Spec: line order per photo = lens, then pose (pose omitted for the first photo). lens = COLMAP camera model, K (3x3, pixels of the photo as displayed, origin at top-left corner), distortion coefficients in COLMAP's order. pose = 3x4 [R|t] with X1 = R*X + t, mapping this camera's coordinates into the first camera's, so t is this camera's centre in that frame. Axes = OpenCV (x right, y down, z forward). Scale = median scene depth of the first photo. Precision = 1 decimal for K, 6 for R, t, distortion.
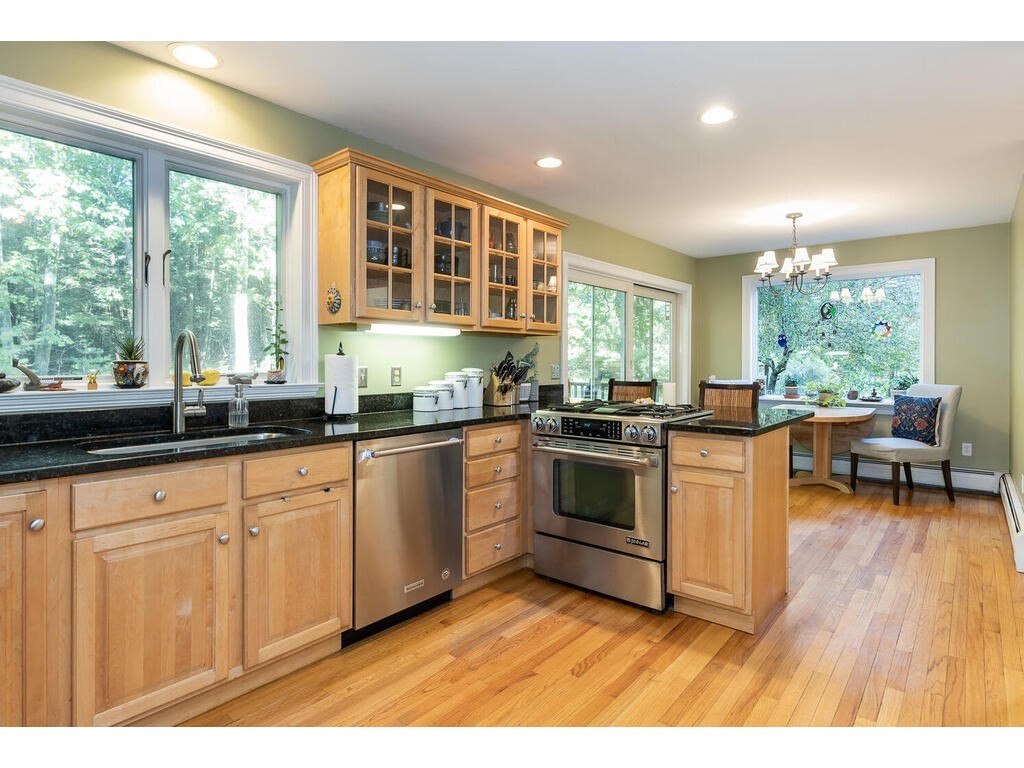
lens RADIAL K [[546.3, 0, 552.1], [0, 546.3, 346.9], [0, 0, 1]] dist [-0.000419, 0.000247]
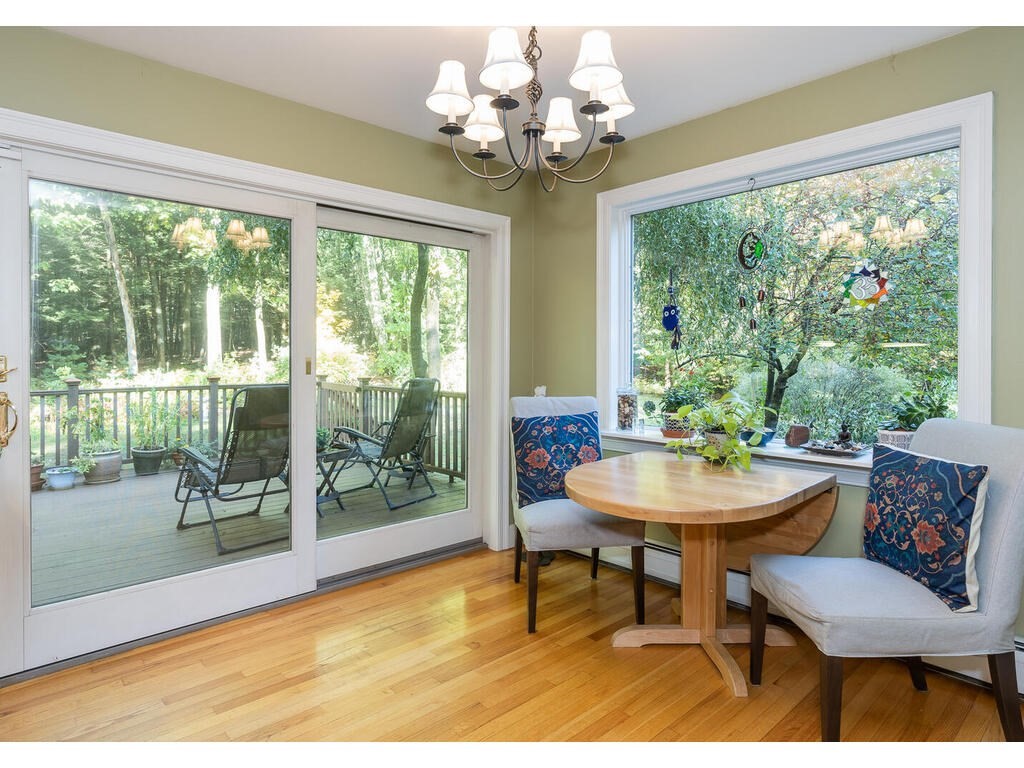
lens RADIAL K [[546.3, 0, 552.1], [0, 546.3, 346.9], [0, 0, 1]] dist [-0.000419, 0.000247]
pose [[0.982737, -0.003149, -0.184979, 0.447023], [0.004067, 0.999981, 0.004583, 0.013181], [0.184961, -0.005256, 0.982732, 0.539987]]
